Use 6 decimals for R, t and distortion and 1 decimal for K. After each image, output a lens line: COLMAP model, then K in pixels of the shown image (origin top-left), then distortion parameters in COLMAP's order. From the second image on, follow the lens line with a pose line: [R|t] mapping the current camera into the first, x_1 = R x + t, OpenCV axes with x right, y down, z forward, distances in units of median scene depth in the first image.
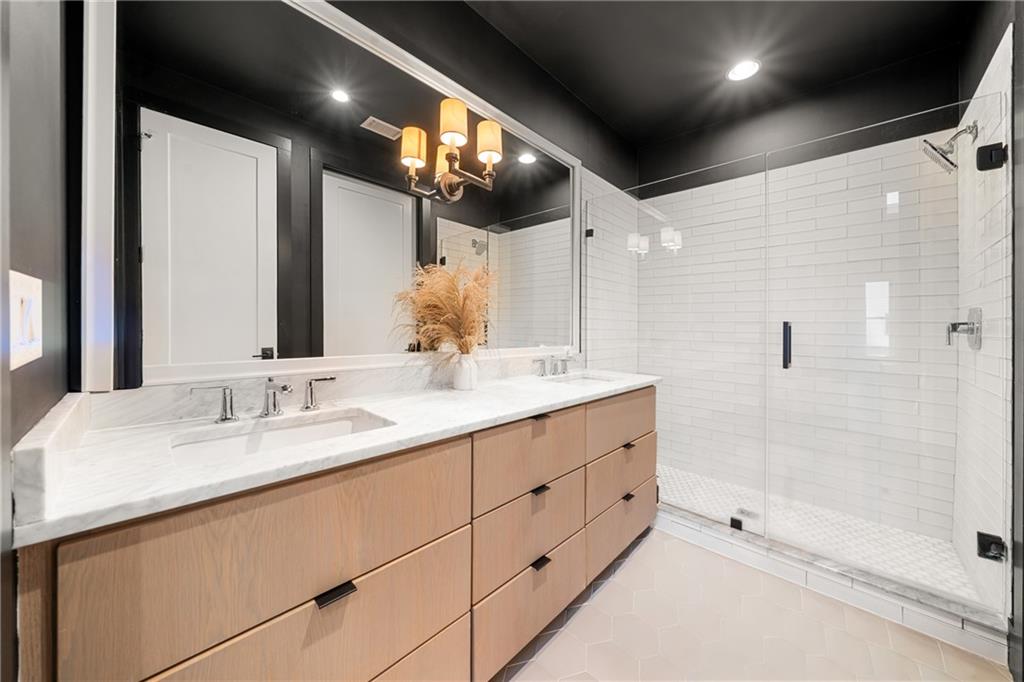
lens RADIAL K [[350.1, 0, 513.8], [0, 350.1, 328.2], [0, 0, 1]] dist [-0.004618, -0.000088]
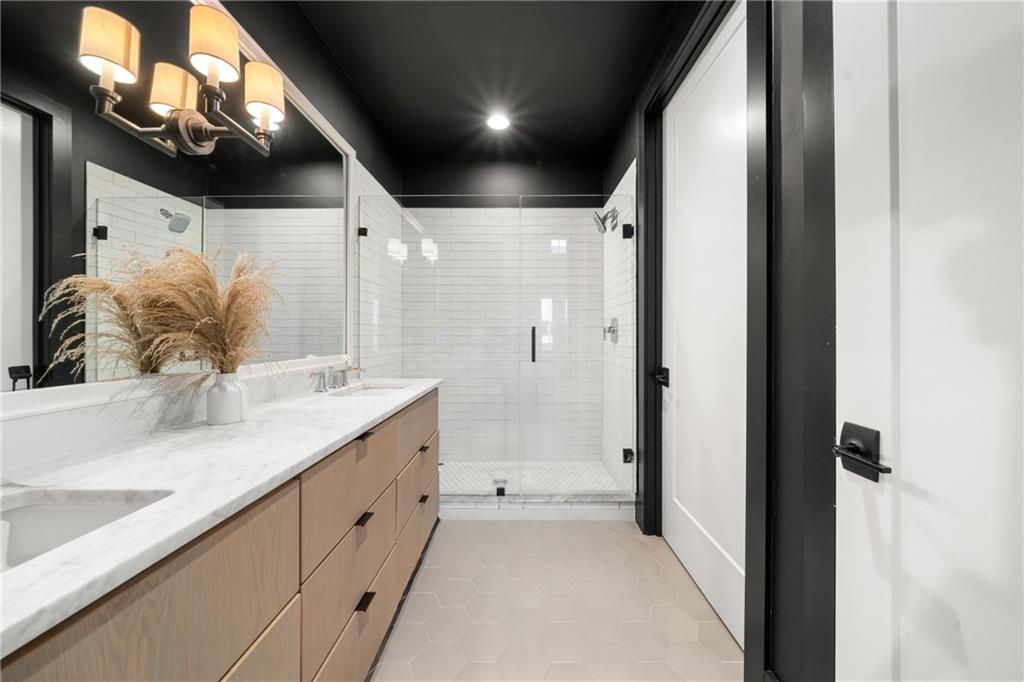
lens RADIAL K [[350.1, 0, 512.1], [0, 350.1, 333.4], [0, 0, 1]] dist [-0.004618, -0.000088]
pose [[0.737131, -0.016539, 0.675548, -0.177126], [0.017081, 0.999837, 0.005840, -0.002215], [-0.675534, 0.007234, 0.737293, 0.072982]]
